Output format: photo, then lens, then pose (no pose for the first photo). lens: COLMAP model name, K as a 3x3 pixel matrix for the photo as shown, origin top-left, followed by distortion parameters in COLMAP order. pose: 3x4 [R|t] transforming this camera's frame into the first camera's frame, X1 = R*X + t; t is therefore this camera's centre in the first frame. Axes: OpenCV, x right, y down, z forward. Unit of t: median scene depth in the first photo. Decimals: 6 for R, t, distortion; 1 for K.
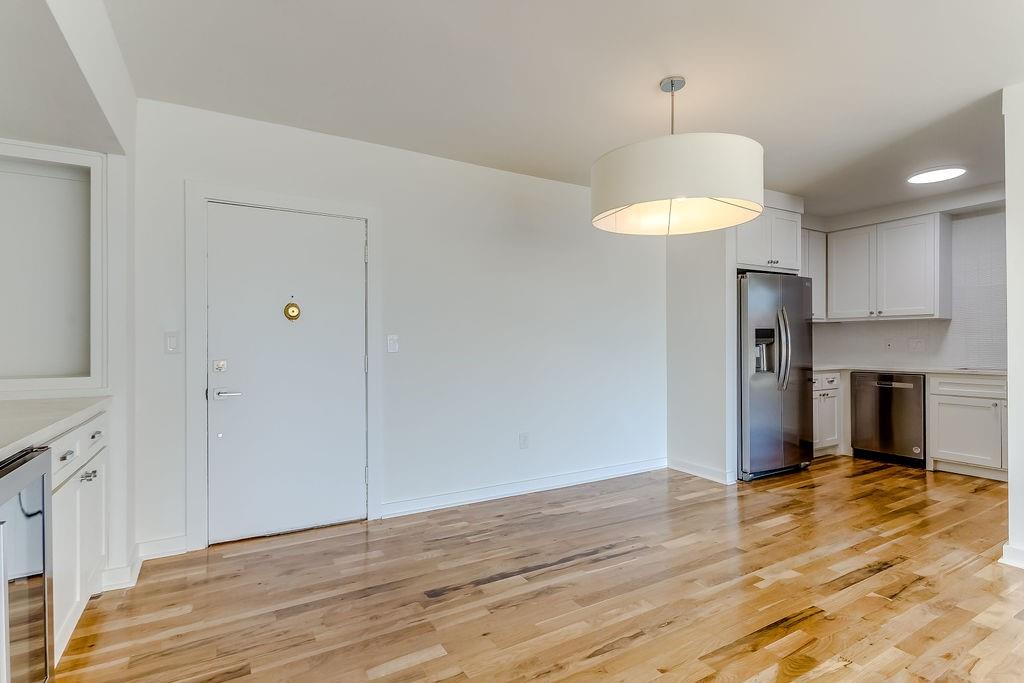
lens RADIAL K [[493.0, 0, 509.8], [0, 493.0, 338.0], [0, 0, 1]] dist [0.013938, -0.007949]
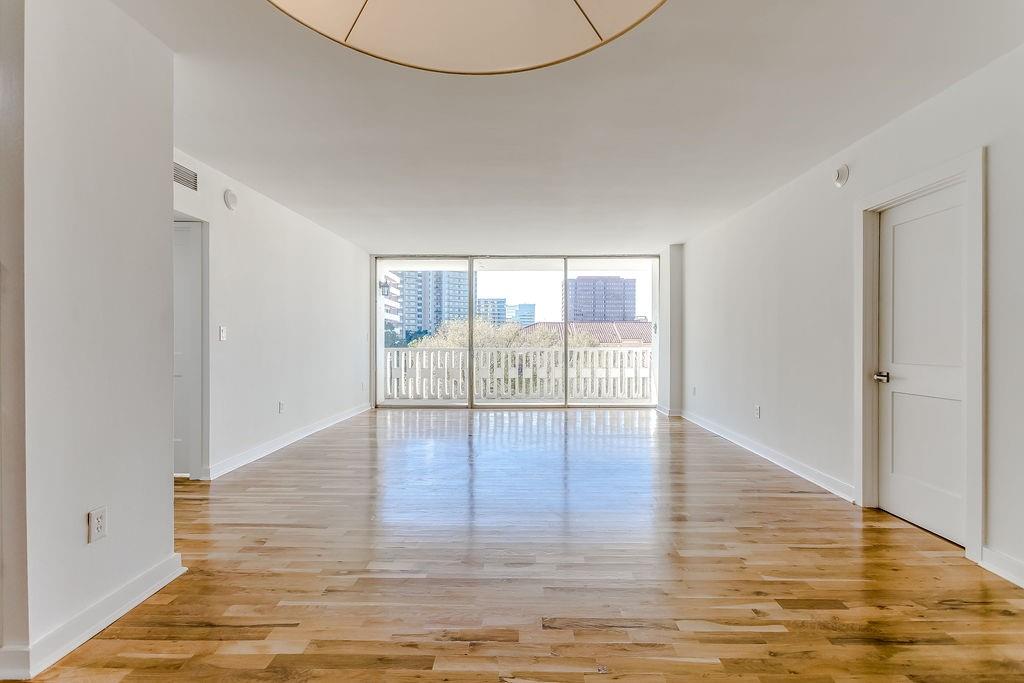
lens RADIAL K [[493.0, 0, 513.2], [0, 493.0, 343.4], [0, 0, 1]] dist [0.013938, -0.007949]
pose [[-0.853419, -0.002755, 0.521218, 0.099024], [-0.003832, 0.999992, -0.000990, 0.015056], [-0.521212, -0.002842, -0.853423, 0.948462]]
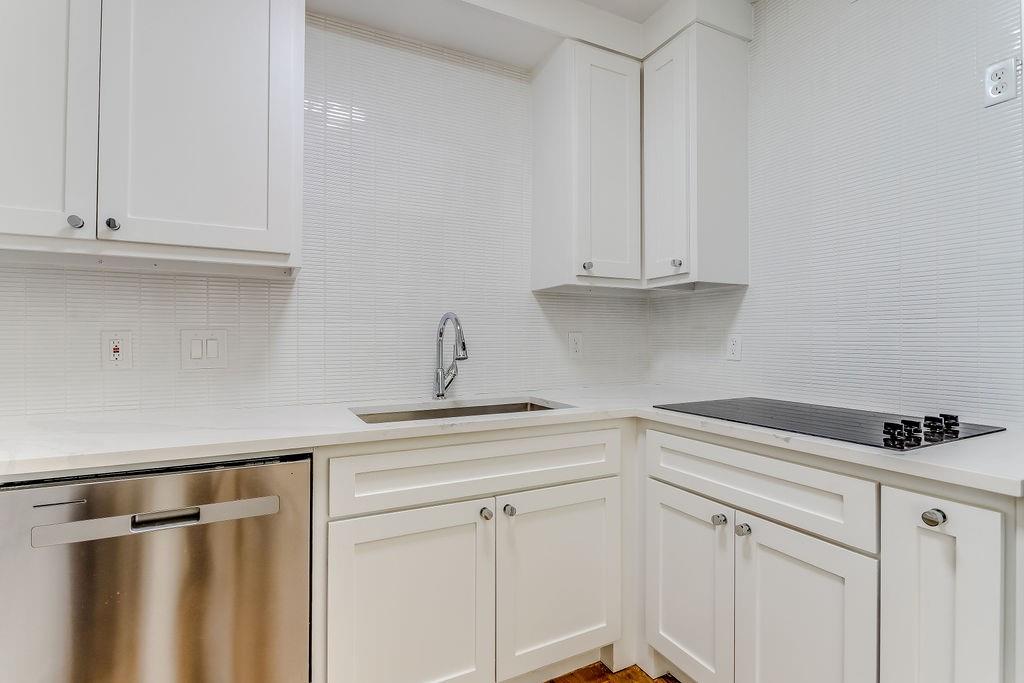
lens RADIAL K [[493.0, 0, 502.2], [0, 493.0, 334.5], [0, 0, 1]] dist [0.013938, -0.007949]
pose [[0.063391, 0.013006, 0.997904, 0.742056], [-0.011846, 0.999854, -0.012279, 0.011249], [-0.997918, -0.011043, 0.063536, 1.158469]]
